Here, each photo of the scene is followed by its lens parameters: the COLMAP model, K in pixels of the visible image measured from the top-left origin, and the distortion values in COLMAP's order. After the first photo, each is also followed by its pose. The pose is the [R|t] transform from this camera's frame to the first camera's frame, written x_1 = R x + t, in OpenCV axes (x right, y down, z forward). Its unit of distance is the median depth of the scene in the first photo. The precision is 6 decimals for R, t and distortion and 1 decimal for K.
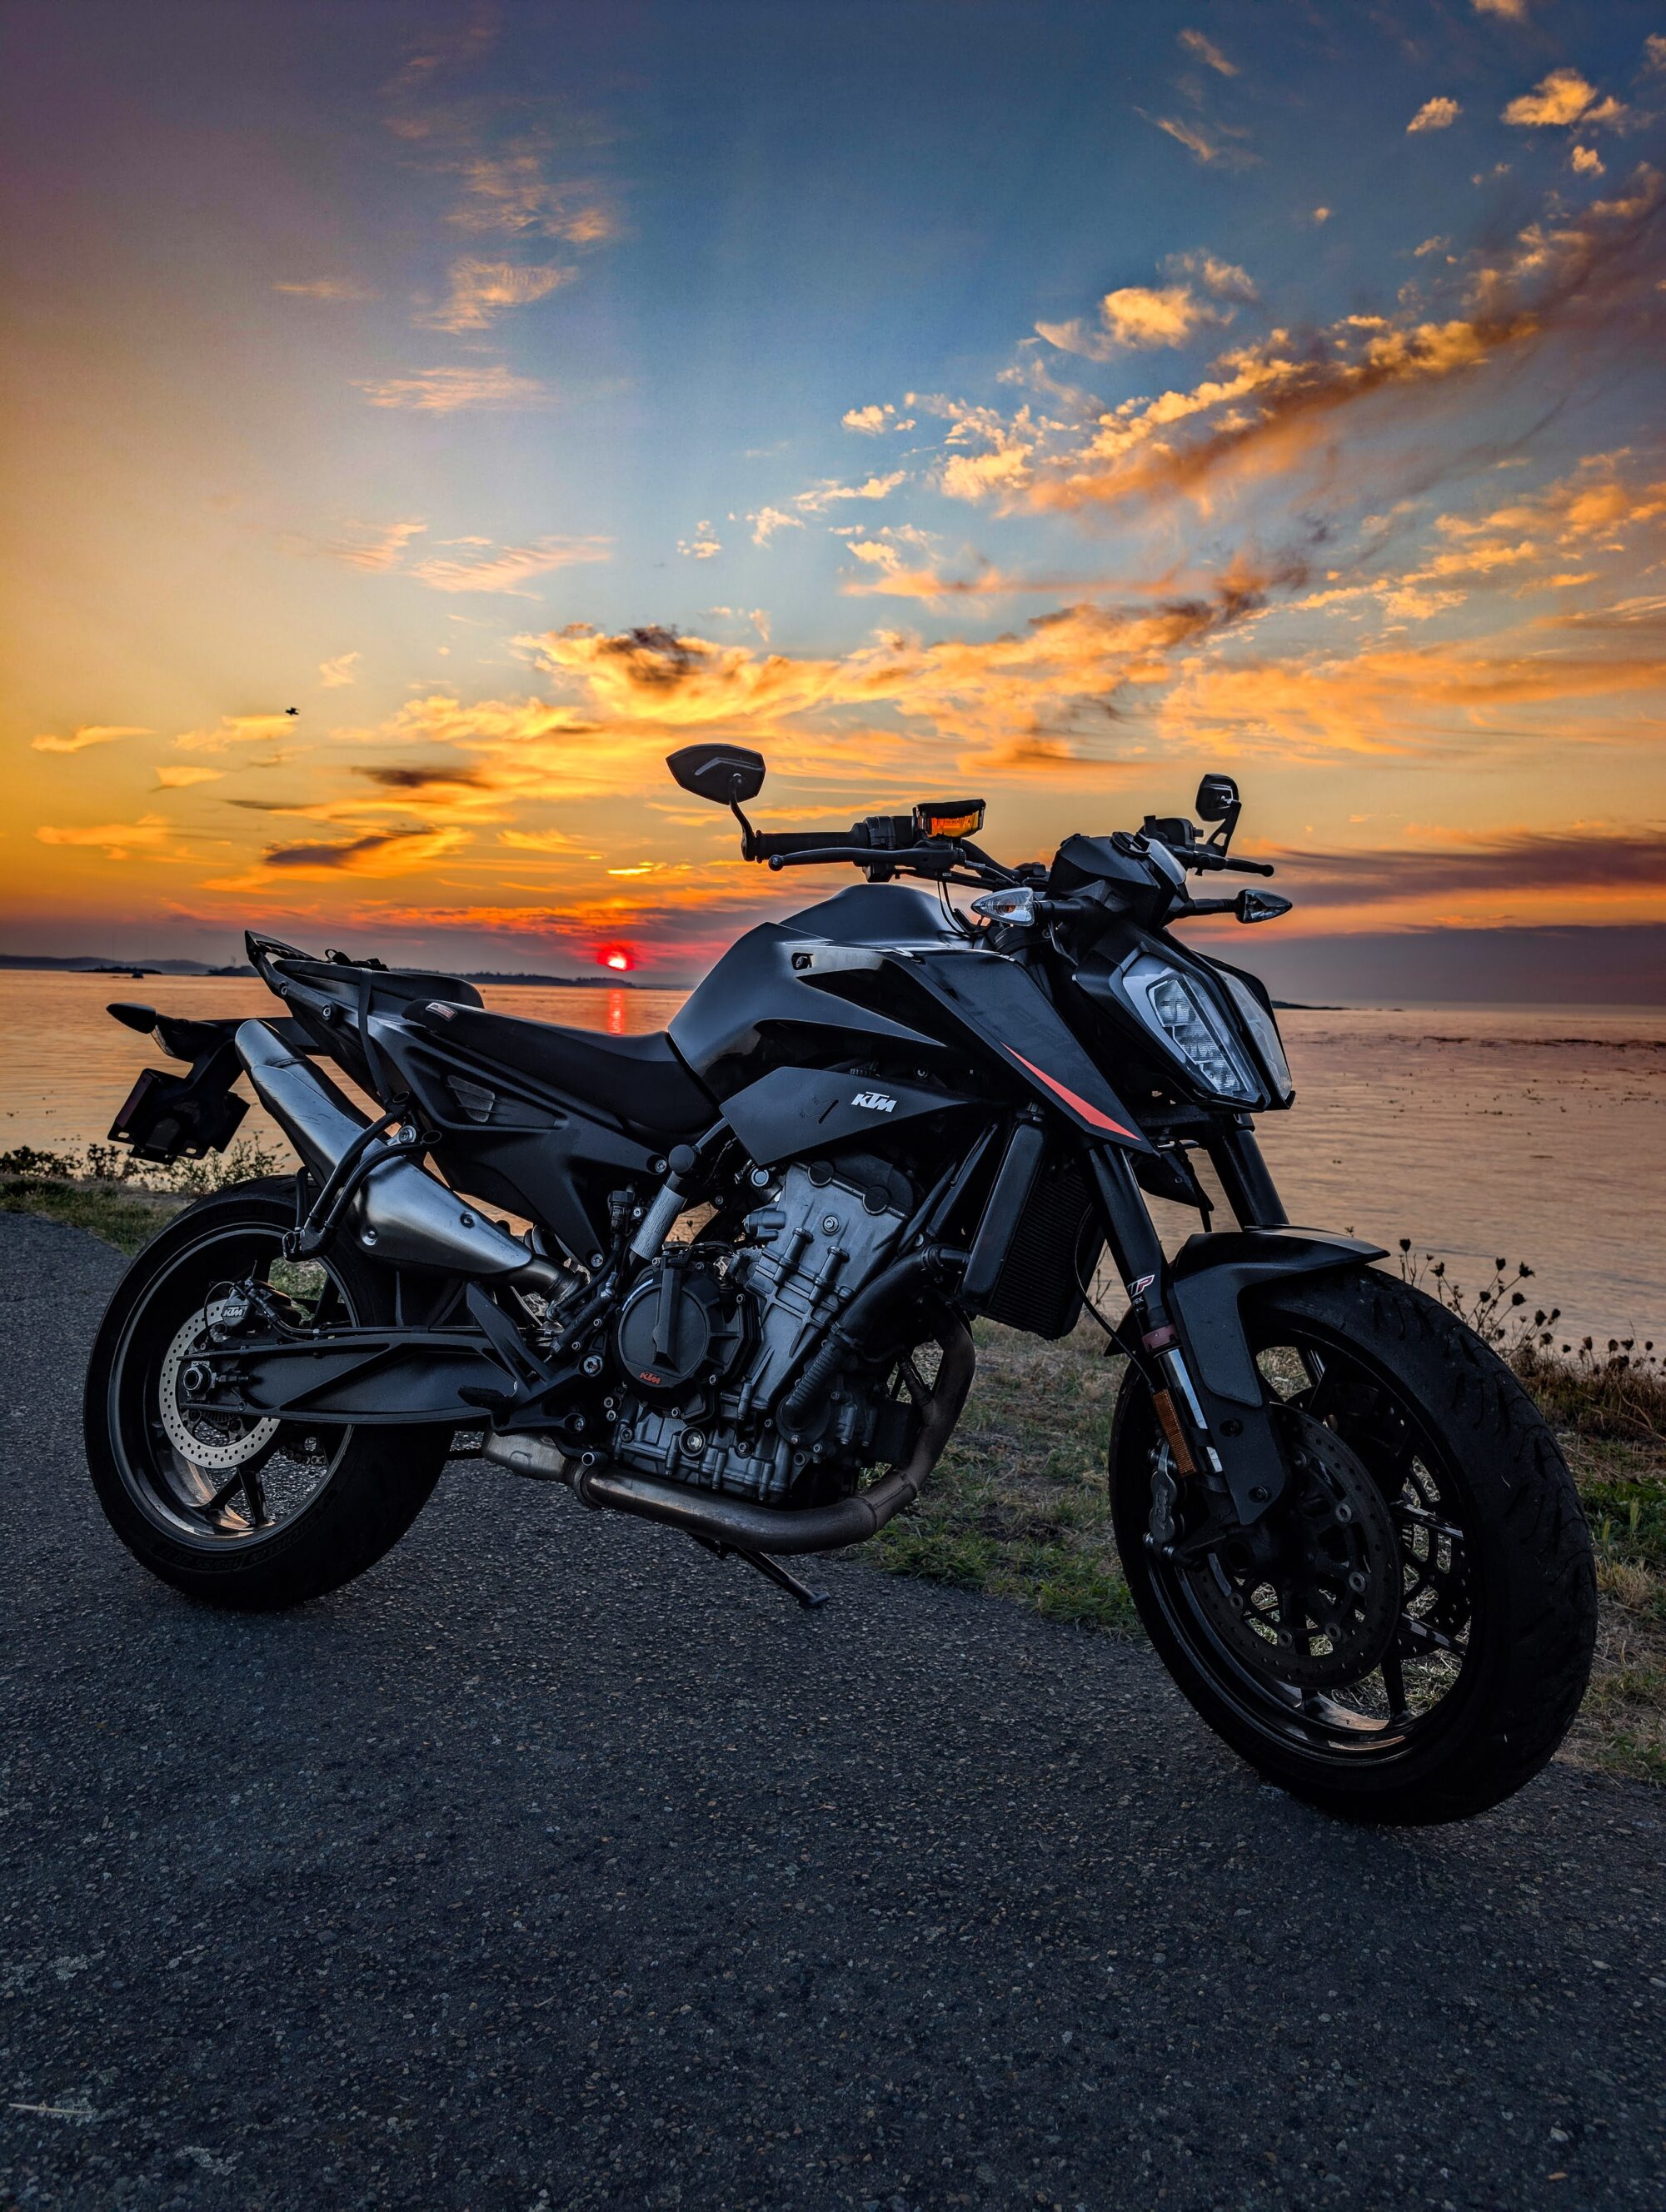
lens RADIAL K [[1579.5, 0, 839.2], [0, 1579.5, 1091.4], [0, 0, 1]] dist [0.018947, -0.034596]
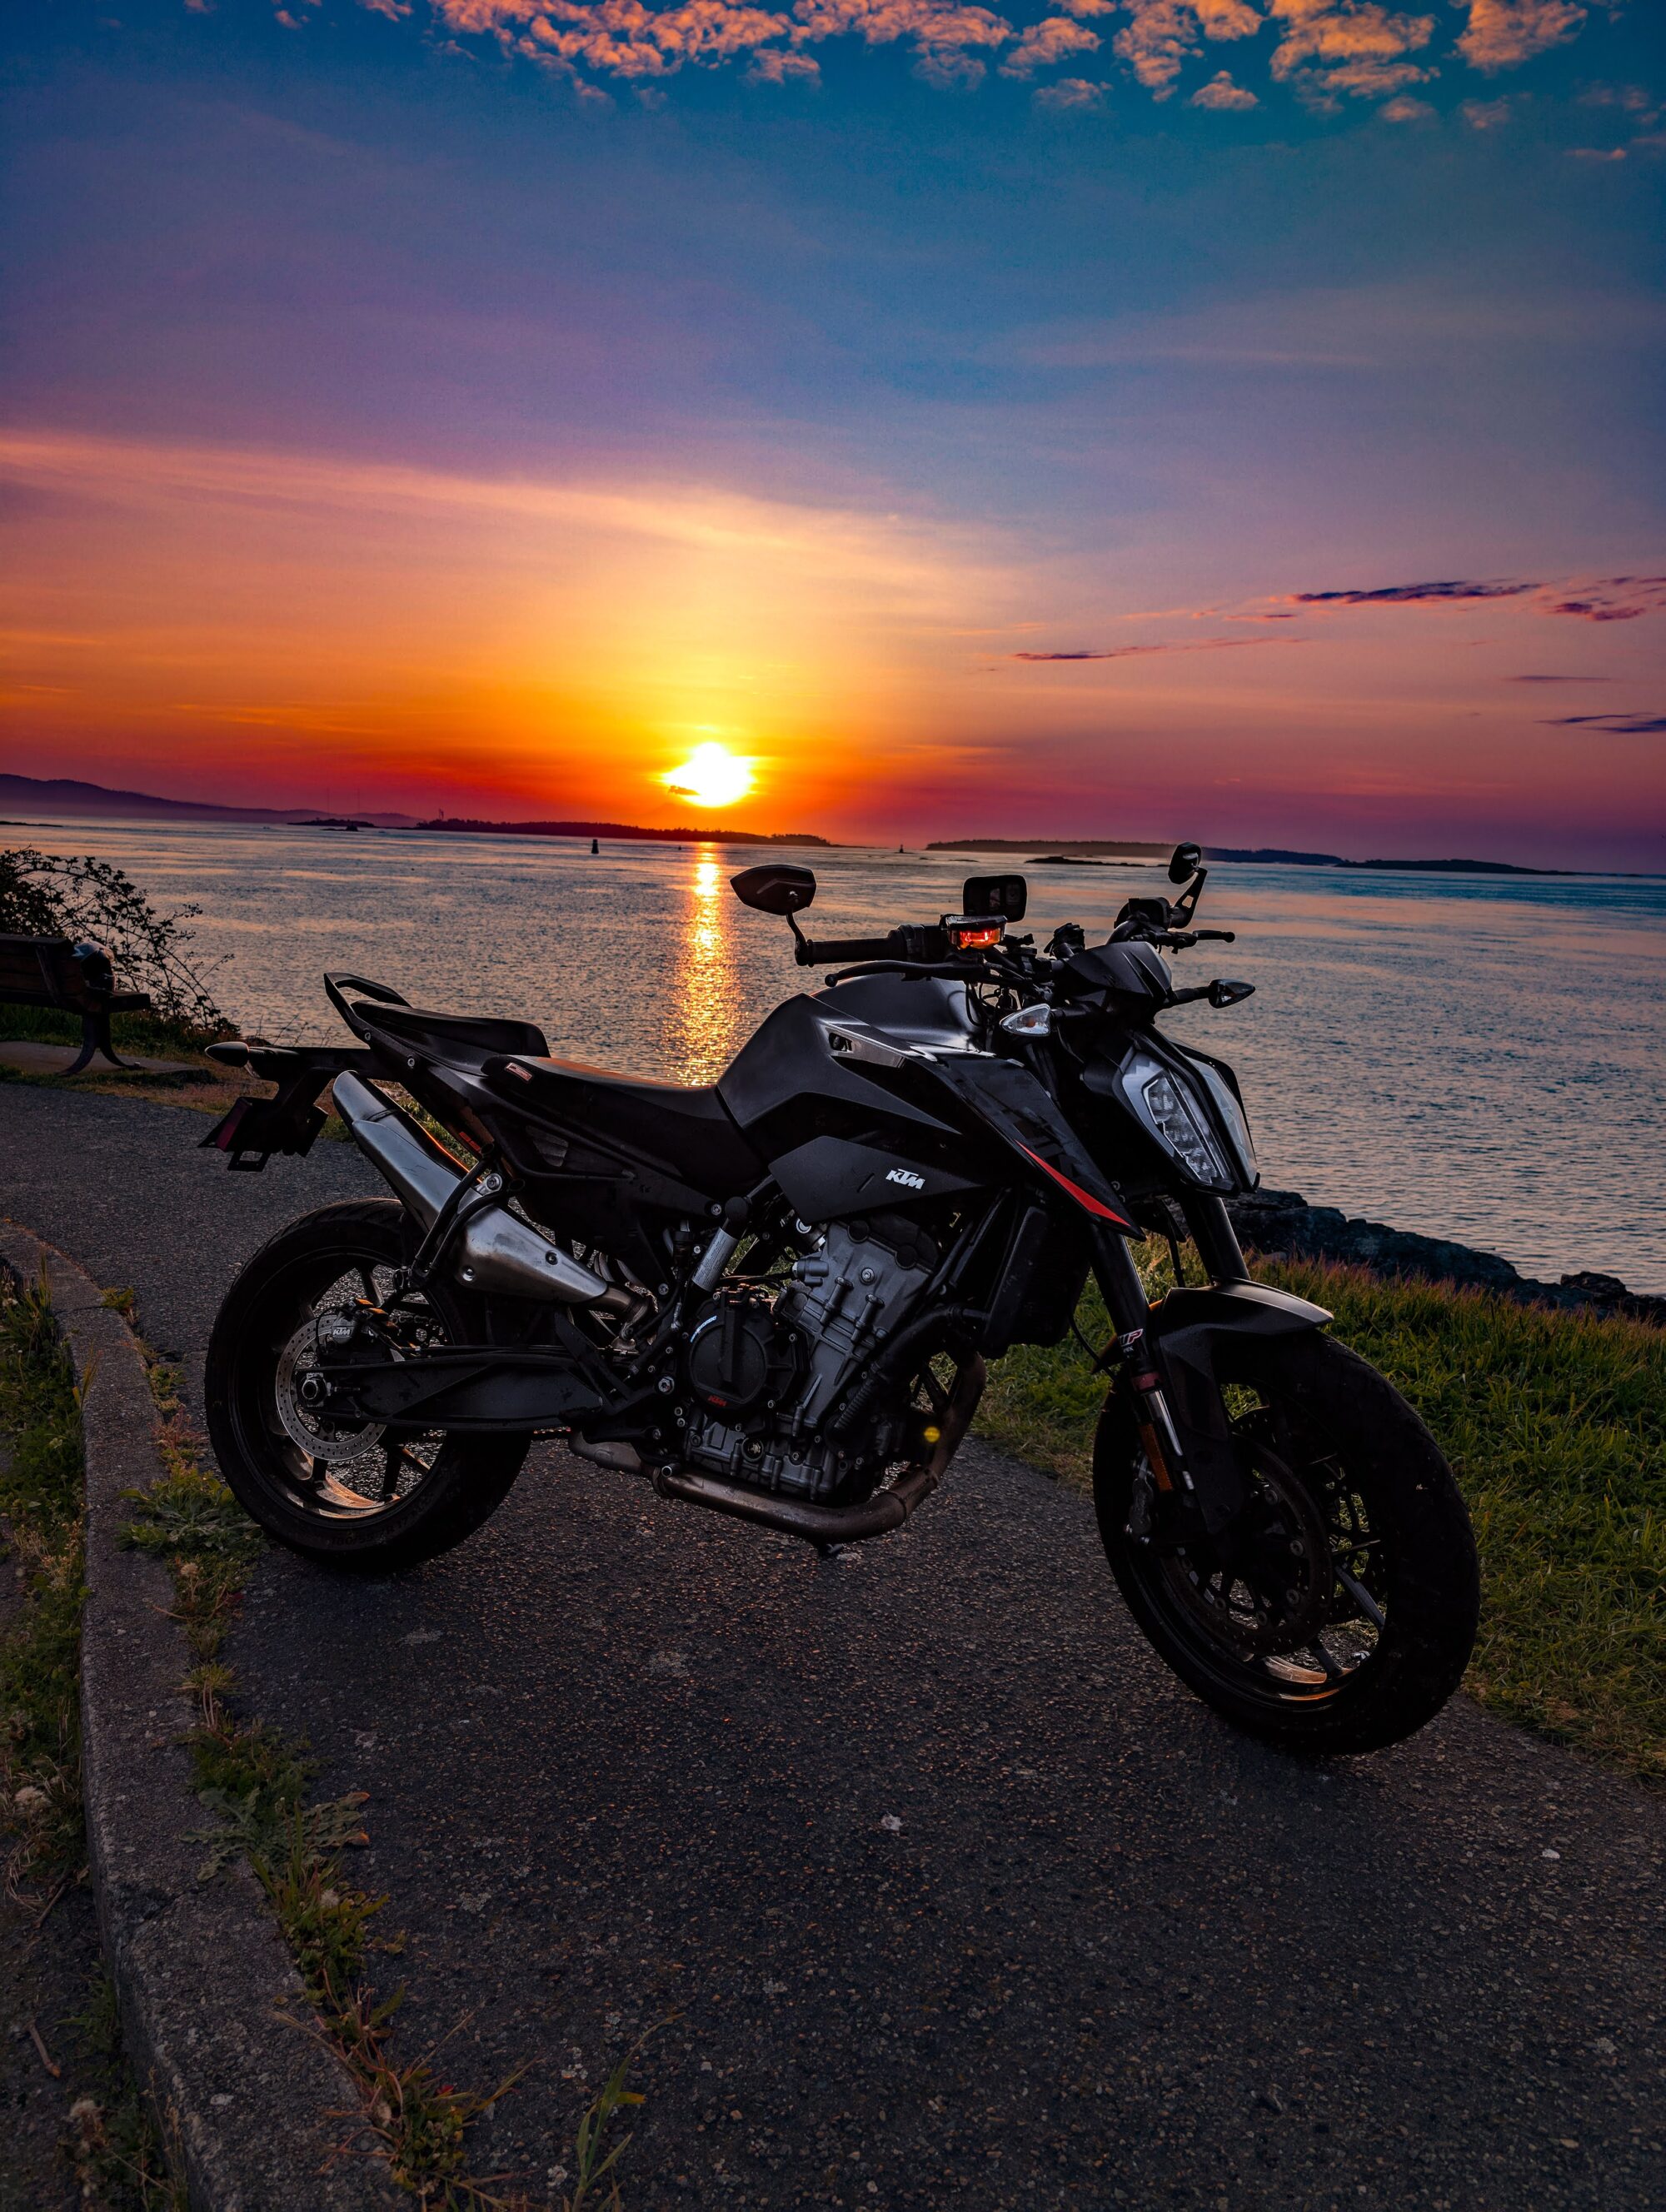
lens RADIAL K [[1579.5, 0, 812.3], [0, 1579.5, 1081.8], [0, 0, 1]] dist [0.018947, -0.034596]
pose [[0.999738, -0.011335, 0.019879, -0.068192], [0.008693, 0.991699, 0.128288, -0.210390], [-0.021168, -0.128082, 0.991538, -0.158899]]
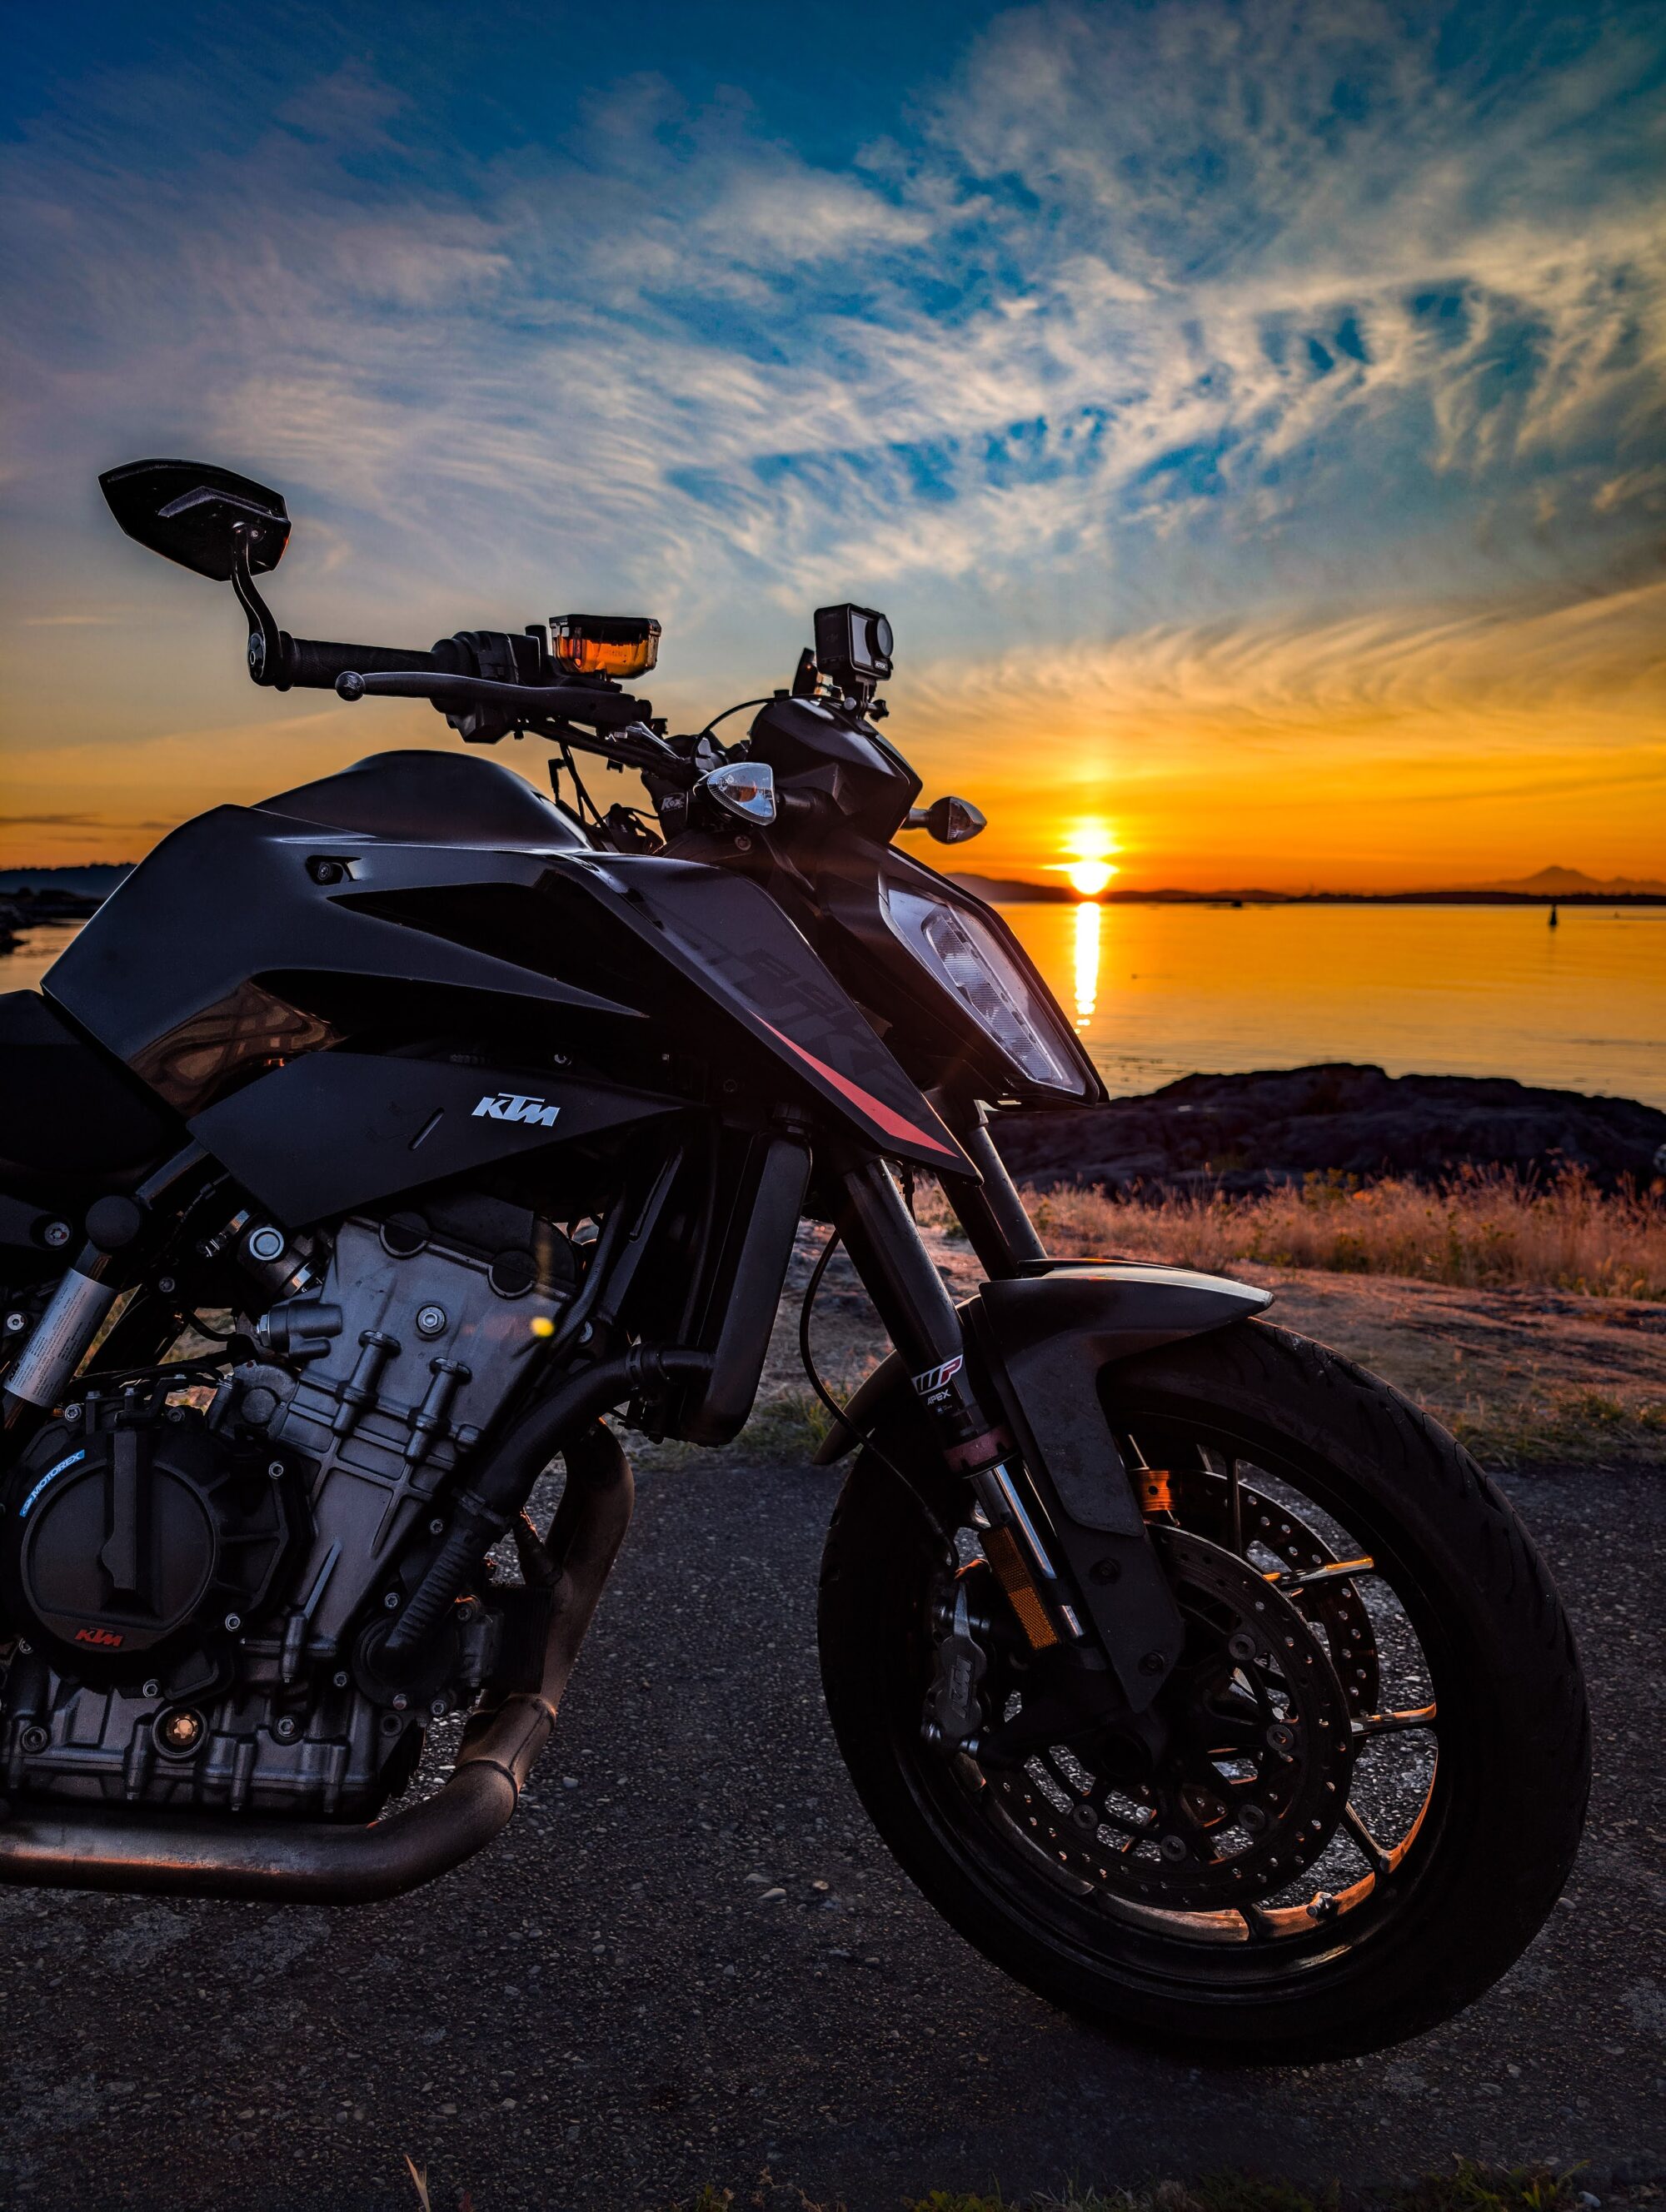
lens RADIAL K [[1579.5, 0, 832.5], [0, 1579.5, 1099.8], [0, 0, 1]] dist [0.018947, -0.034596]
pose [[0.860839, -0.036025, 0.507601, -0.170333], [0.014739, 0.998838, 0.045892, -0.022291], [-0.508664, -0.032024, 0.860369, 0.413203]]
